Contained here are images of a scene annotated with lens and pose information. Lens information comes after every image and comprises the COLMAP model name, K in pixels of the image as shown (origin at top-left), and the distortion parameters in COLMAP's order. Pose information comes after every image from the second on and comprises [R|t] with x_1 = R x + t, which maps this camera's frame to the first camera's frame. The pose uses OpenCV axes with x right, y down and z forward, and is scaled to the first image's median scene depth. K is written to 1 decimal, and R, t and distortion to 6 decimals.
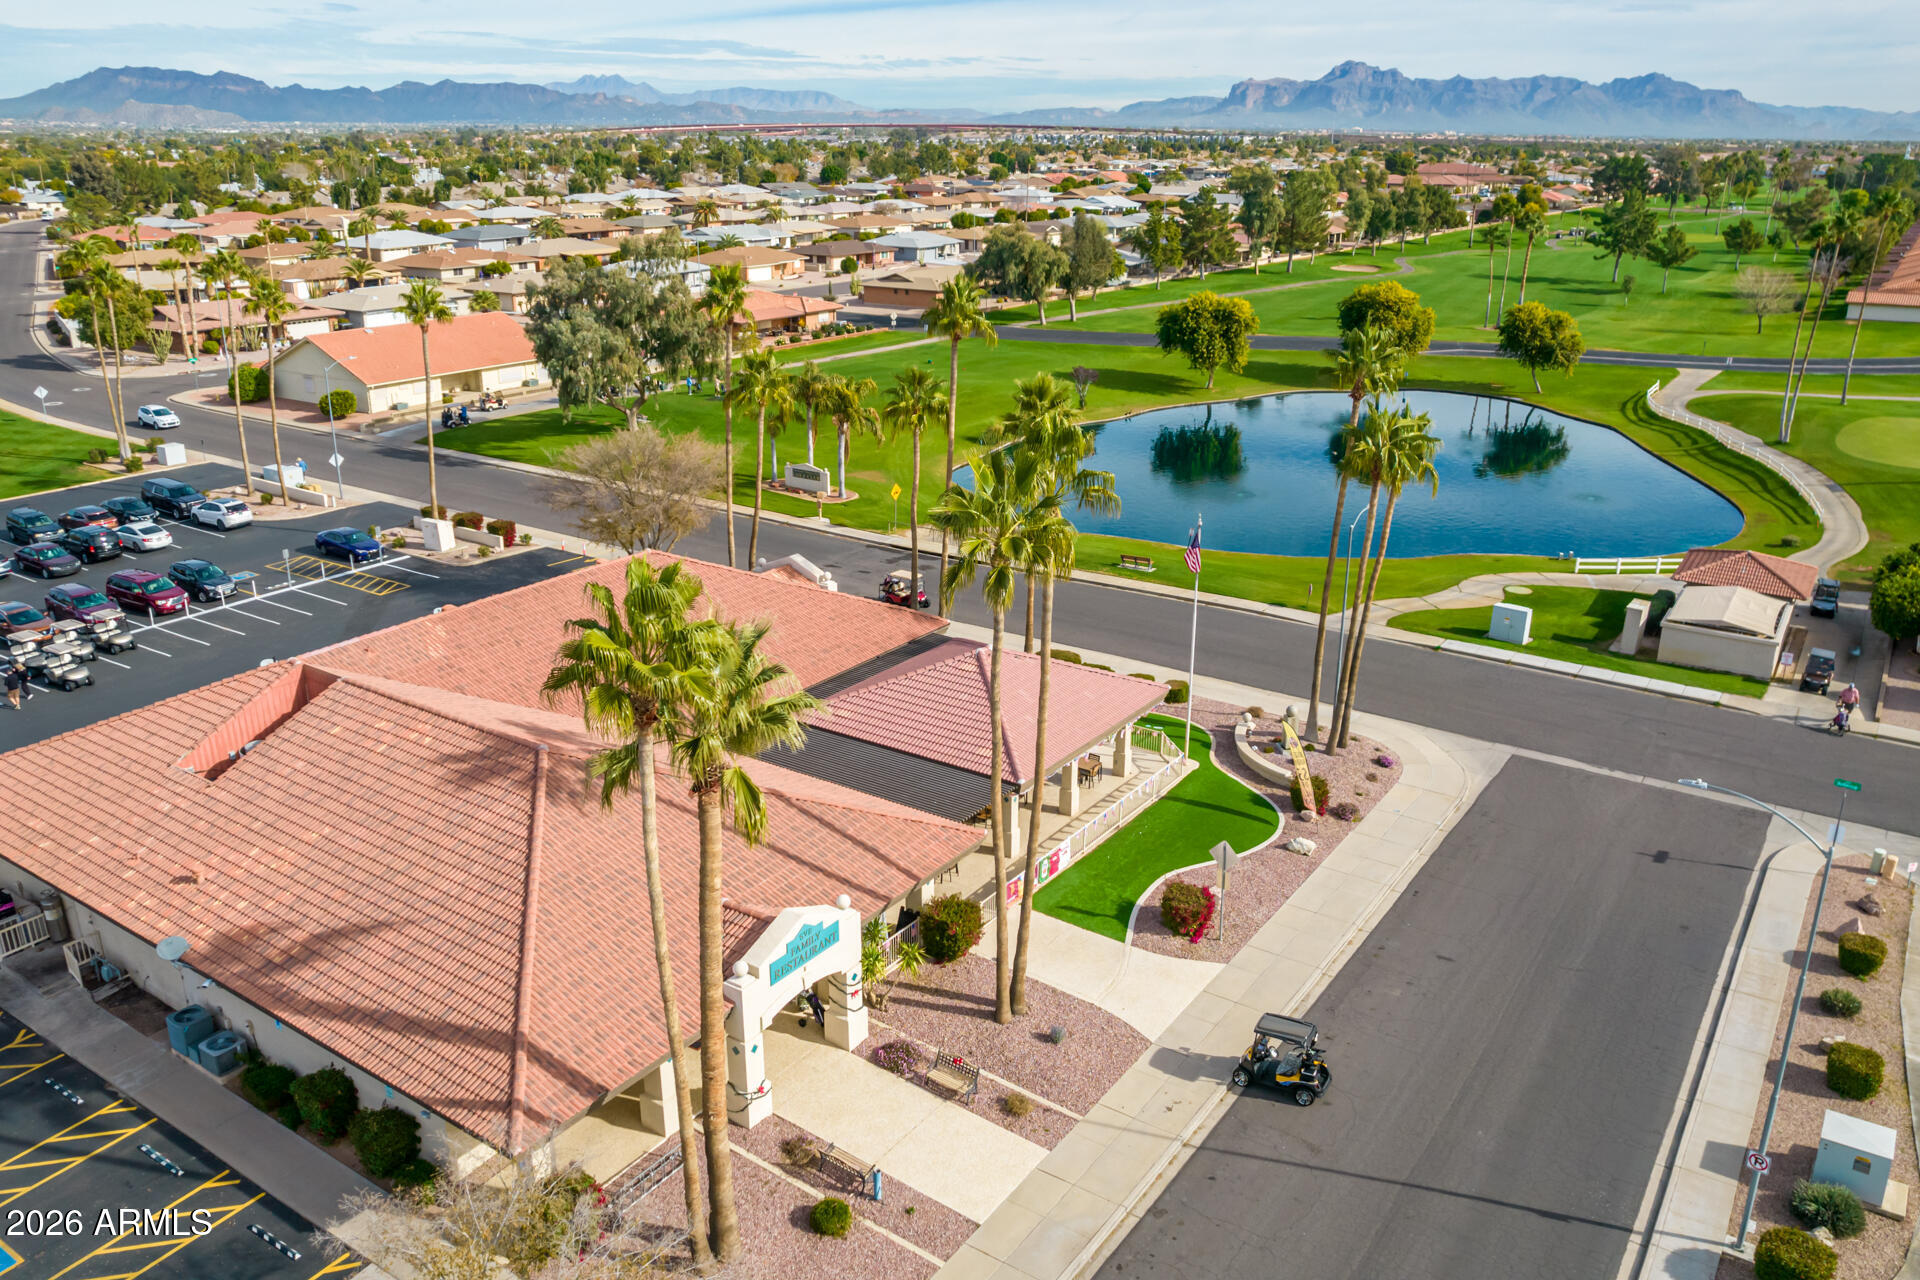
lens RADIAL K [[1456.2, 0, 963.9], [0, 1456.2, 643.6], [0, 0, 1]] dist [-0.072067, 0.052811]
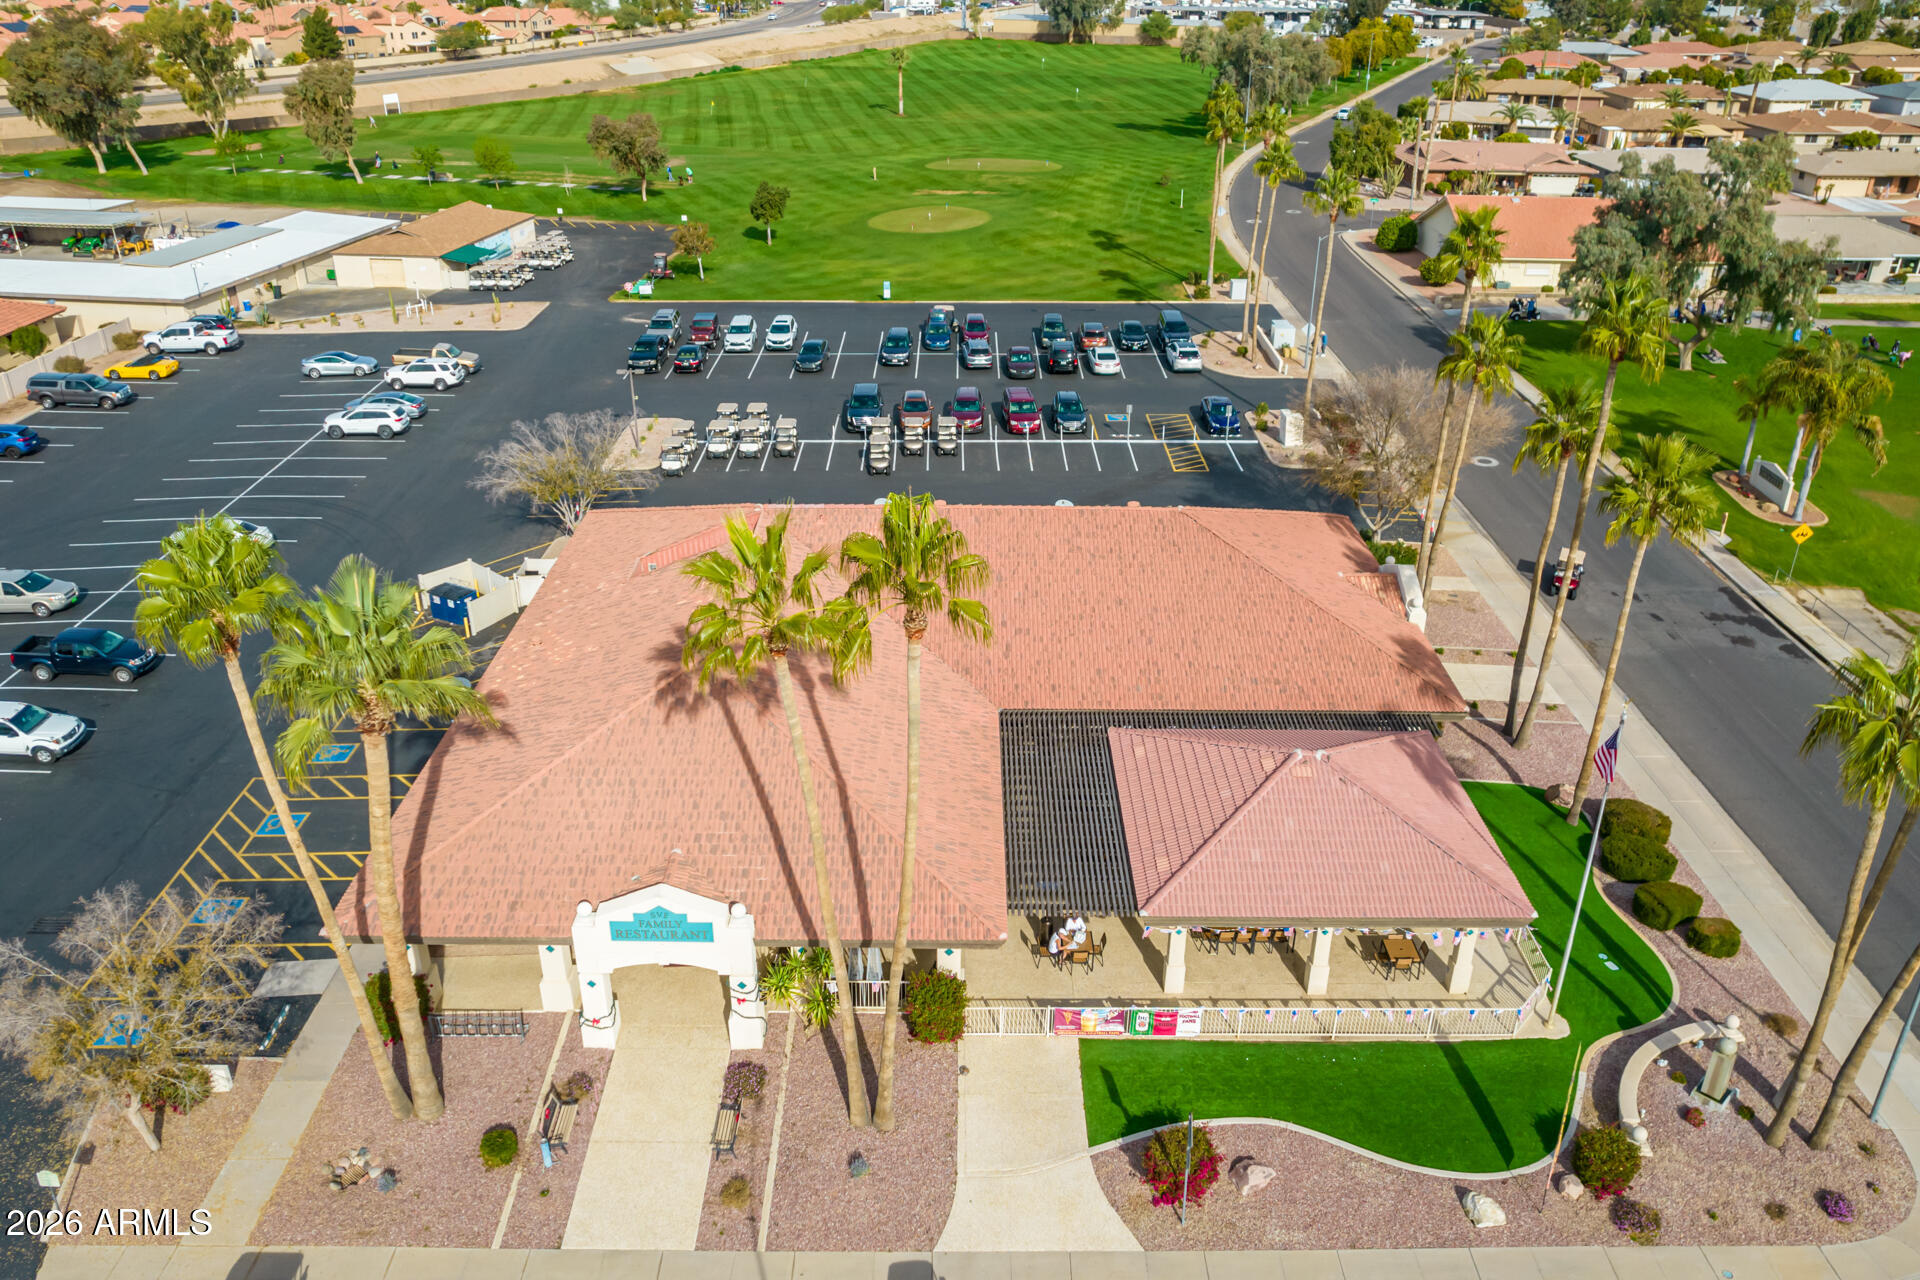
lens RADIAL K [[1456.2, 0, 963.9], [0, 1456.2, 643.6], [0, 0, 1]] dist [-0.072067, 0.052811]
pose [[0.561529, 0.364964, -0.742622, 0.309268], [-0.276264, 0.928666, 0.247502, -0.127498], [0.779977, 0.066180, 0.622299, 0.233077]]
